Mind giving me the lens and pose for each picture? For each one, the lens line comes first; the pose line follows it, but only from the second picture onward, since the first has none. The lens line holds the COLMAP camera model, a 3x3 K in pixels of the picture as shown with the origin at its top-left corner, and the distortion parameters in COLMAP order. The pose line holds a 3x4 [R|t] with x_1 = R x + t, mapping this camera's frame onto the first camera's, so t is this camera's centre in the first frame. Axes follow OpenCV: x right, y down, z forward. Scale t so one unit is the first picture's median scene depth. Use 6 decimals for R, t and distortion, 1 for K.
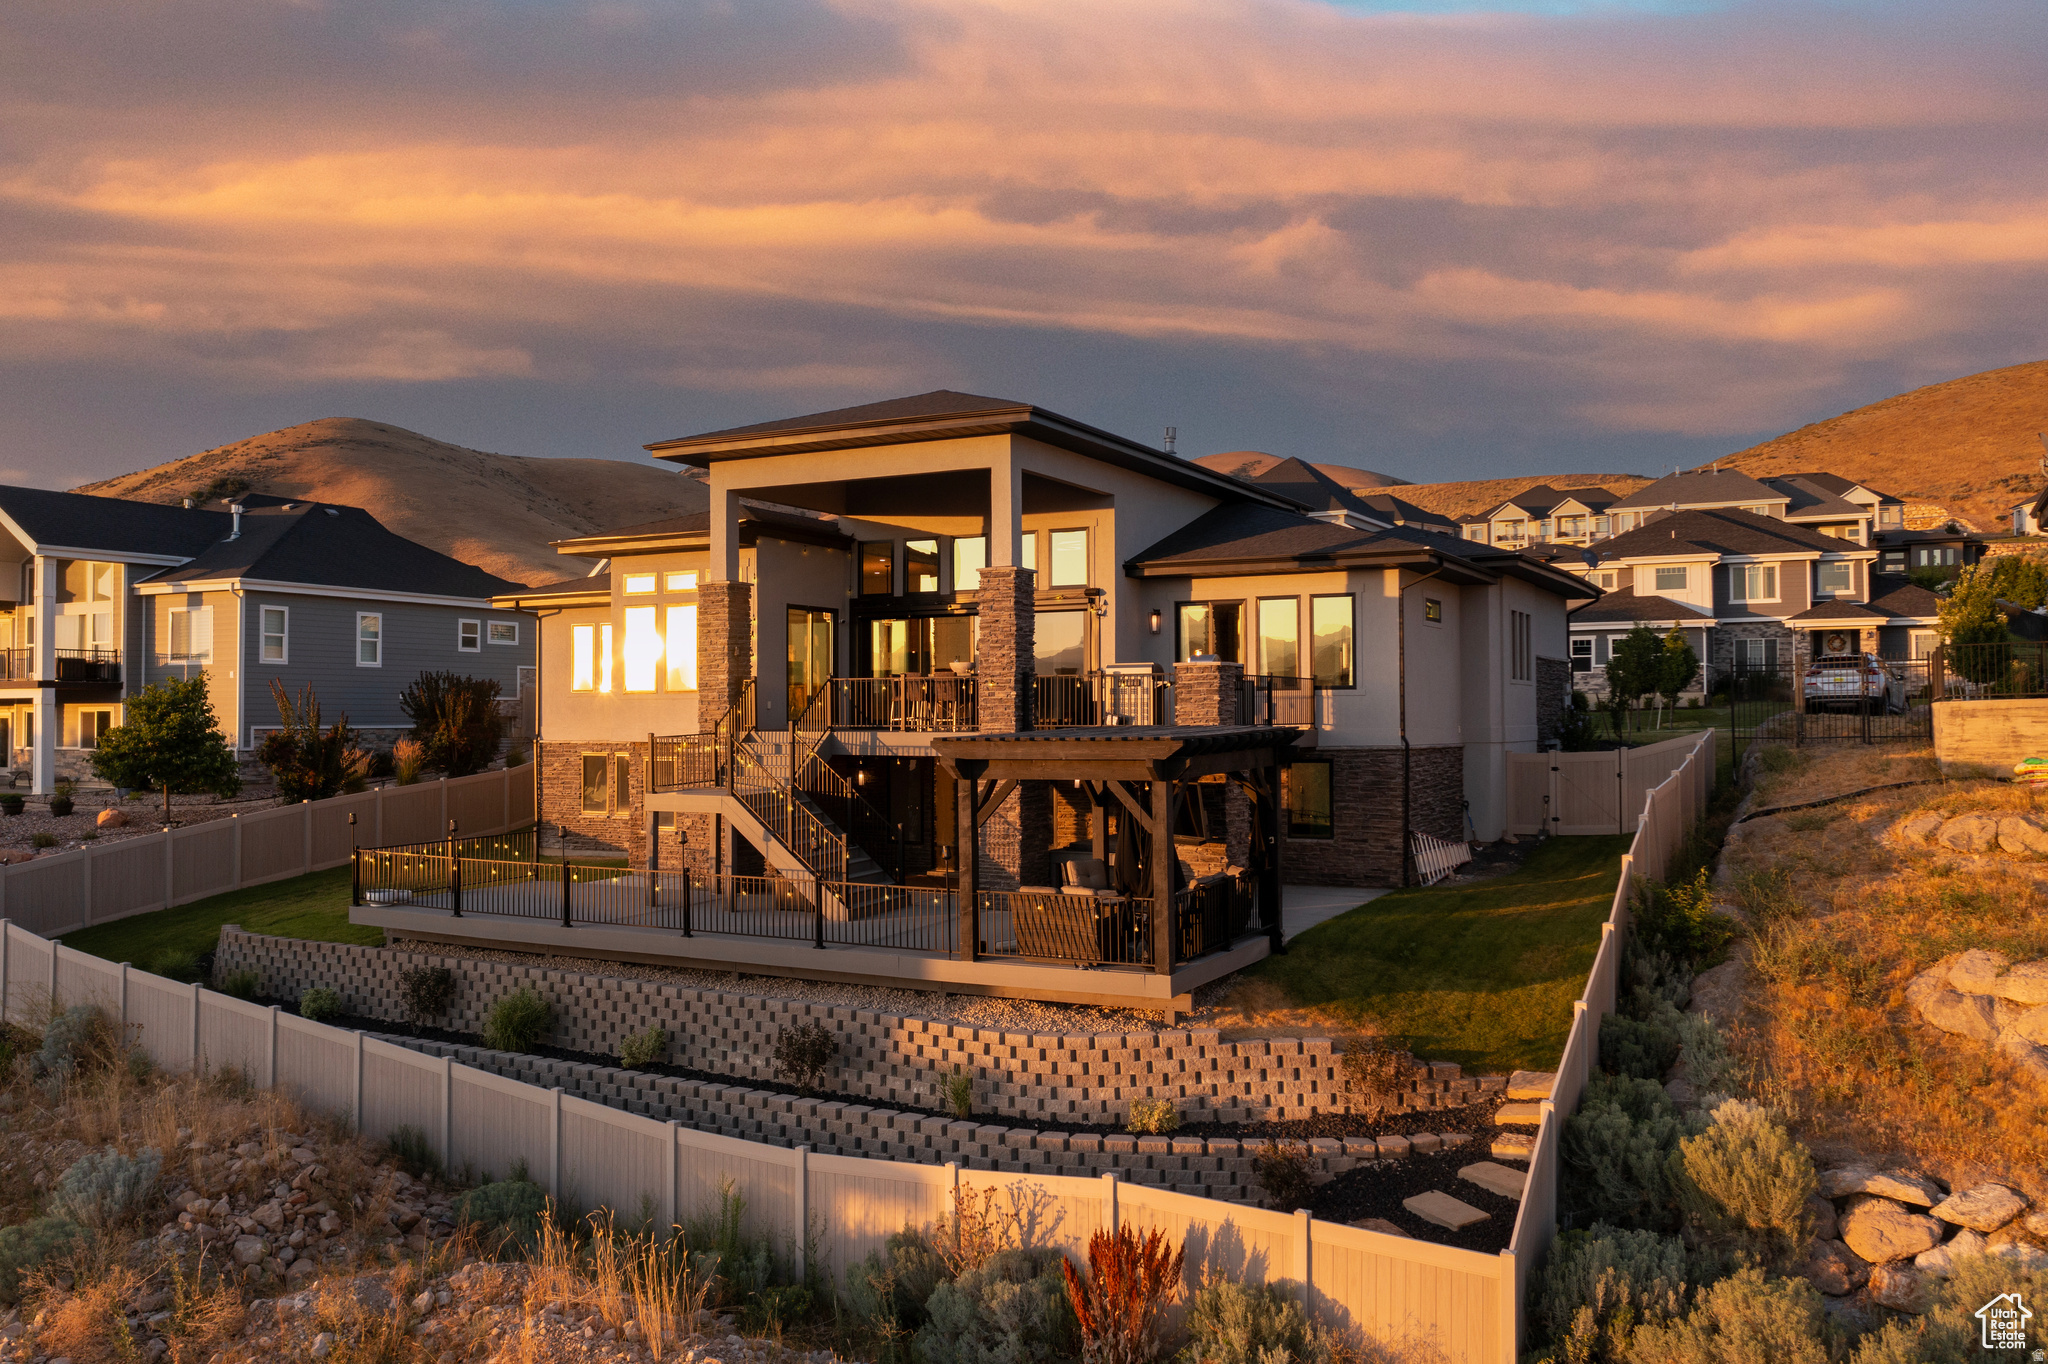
lens RADIAL K [[1639.6, 0, 1024.0], [0, 1639.6, 682.0], [0, 0, 1]] dist [-0.072587, 0.163481]
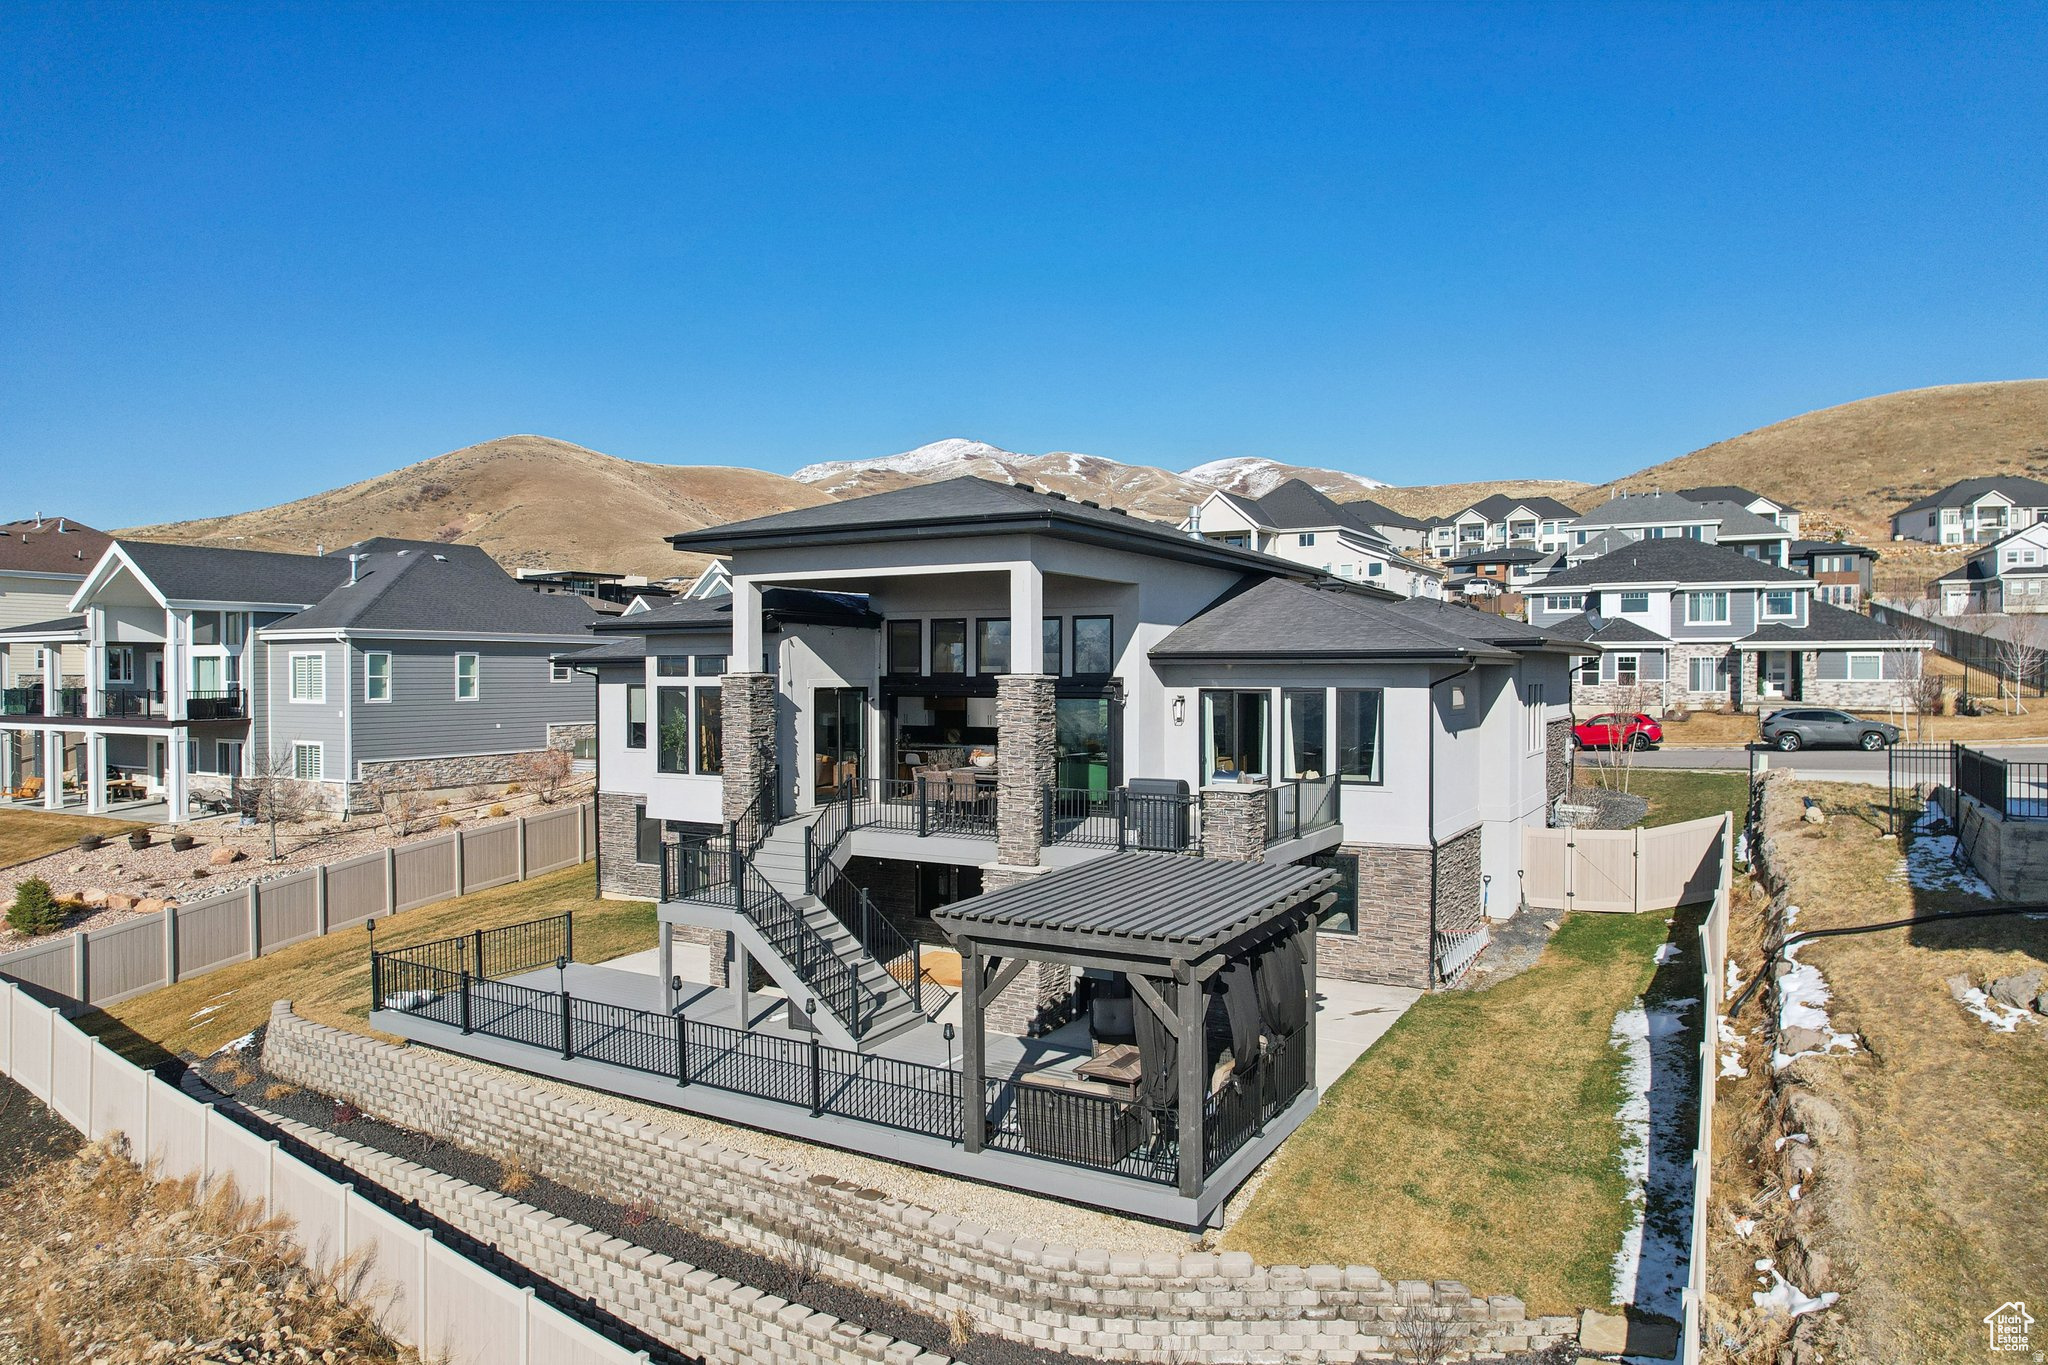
lens RADIAL K [[1315.7, 0, 1028.2], [0, 1315.7, 687.8], [0, 0, 1]] dist [-0.075156, 0.070263]
pose [[0.999556, 0.003116, -0.029620, 0.008060], [-0.002128, 0.999442, 0.033327, -0.053909], [0.029708, -0.033249, 0.999005, 0.136766]]
